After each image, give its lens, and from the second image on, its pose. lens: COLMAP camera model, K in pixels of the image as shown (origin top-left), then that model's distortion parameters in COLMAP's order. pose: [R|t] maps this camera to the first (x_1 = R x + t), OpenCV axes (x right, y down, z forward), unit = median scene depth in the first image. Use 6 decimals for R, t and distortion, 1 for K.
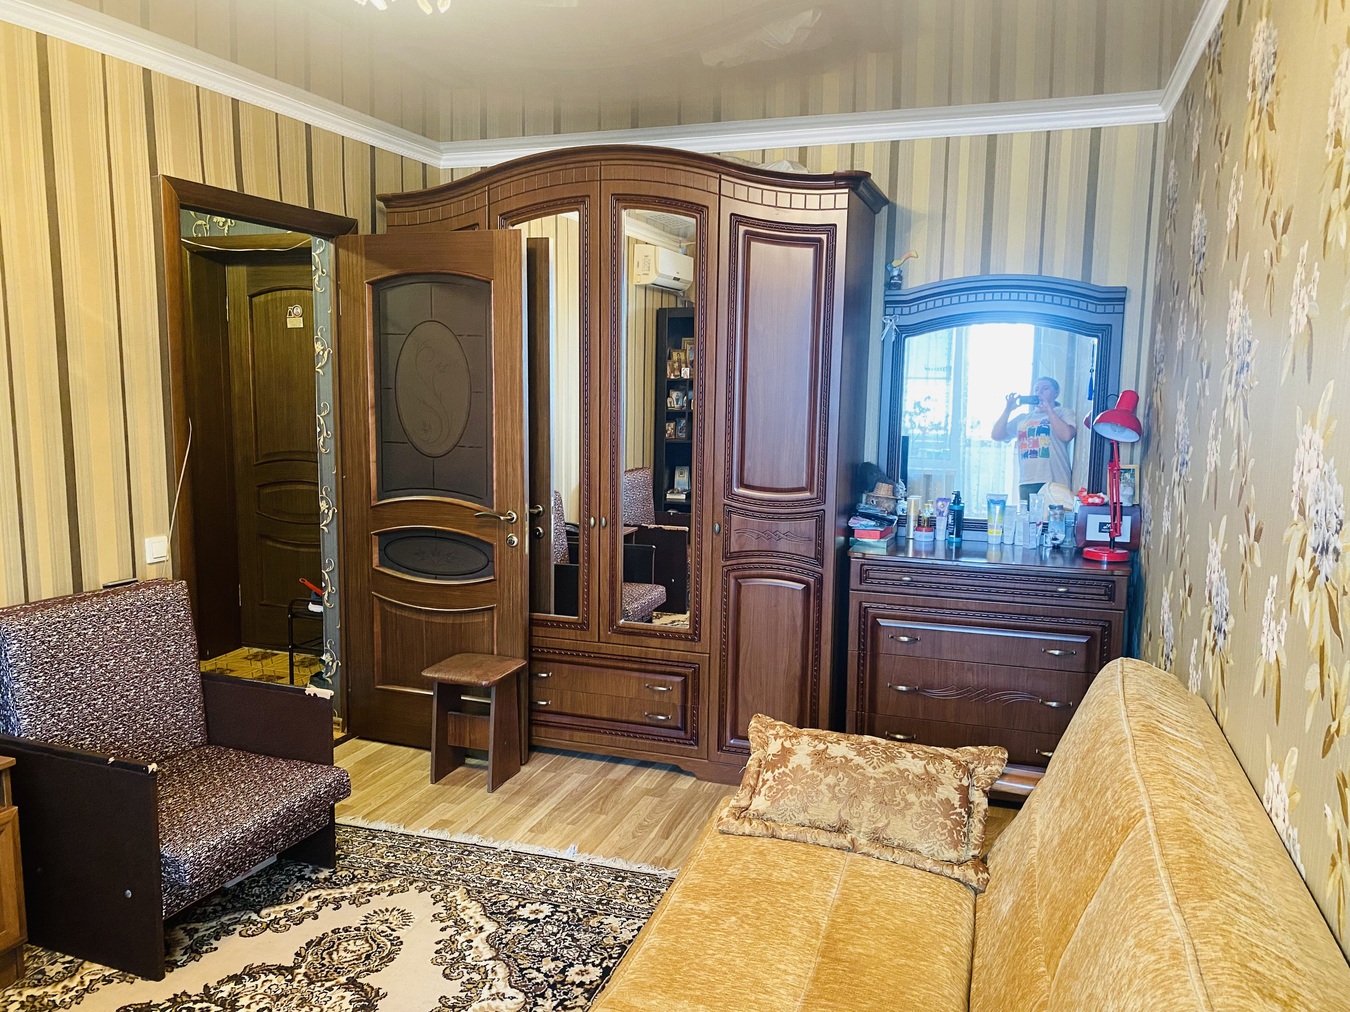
lens RADIAL K [[1055.1, 0, 675.5], [0, 1055.1, 500.9], [0, 0, 1]] dist [0.033802, -0.014071]
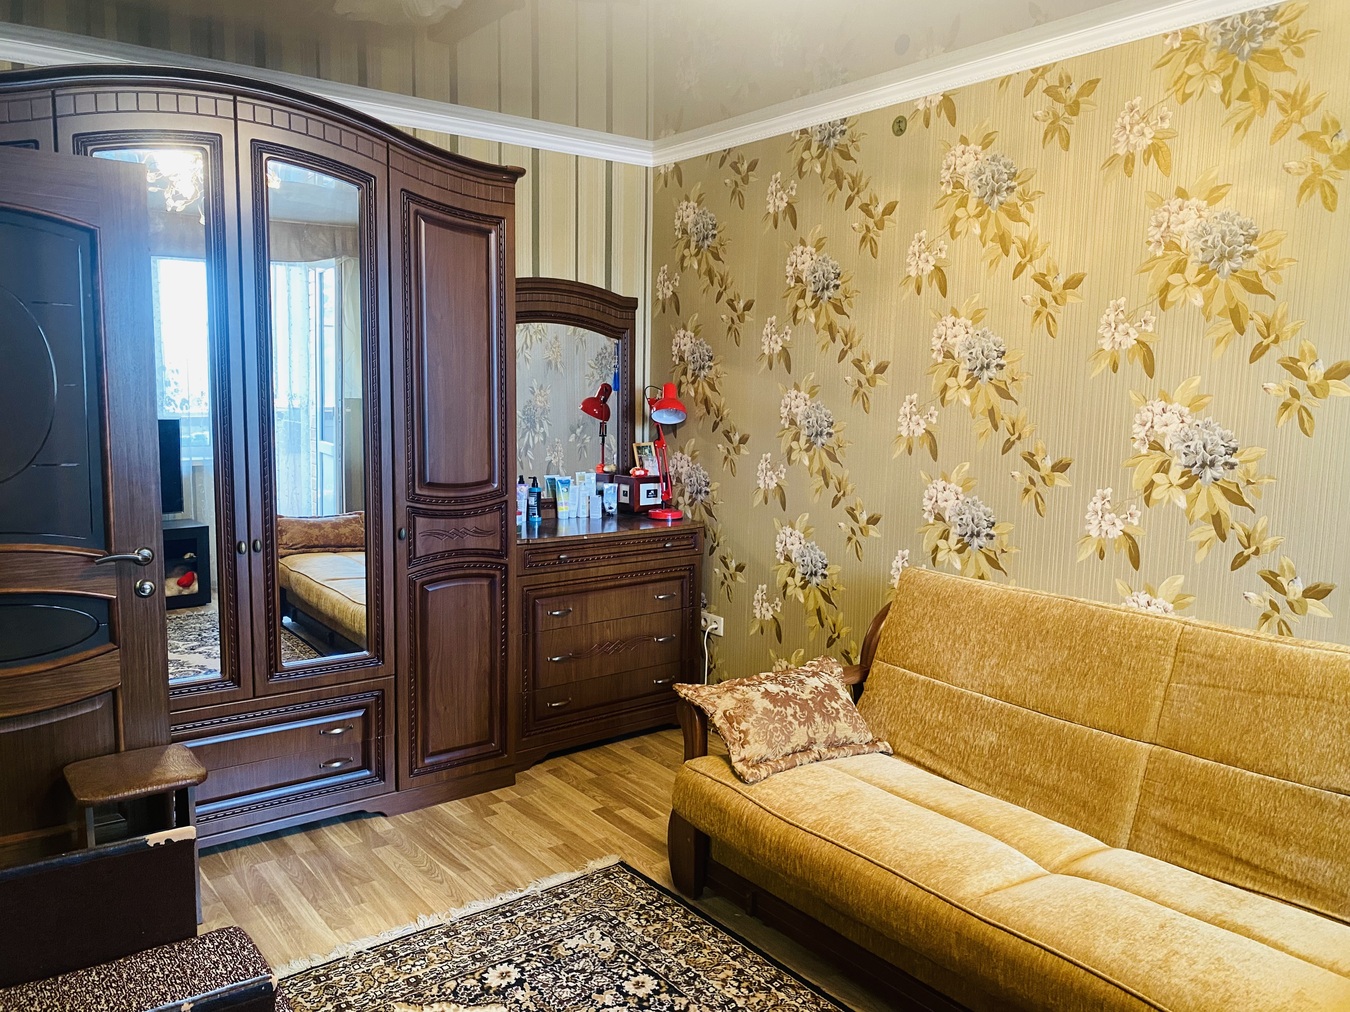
lens RADIAL K [[1044.9, 0, 675.0], [0, 1044.9, 506.0], [0, 0, 1]] dist [-0.007888, -0.009458]
pose [[0.551544, -0.101323, 0.827969, -0.582147], [0.097589, 0.993617, 0.056587, -0.026055], [-0.828418, 0.049591, 0.557911, 0.307240]]
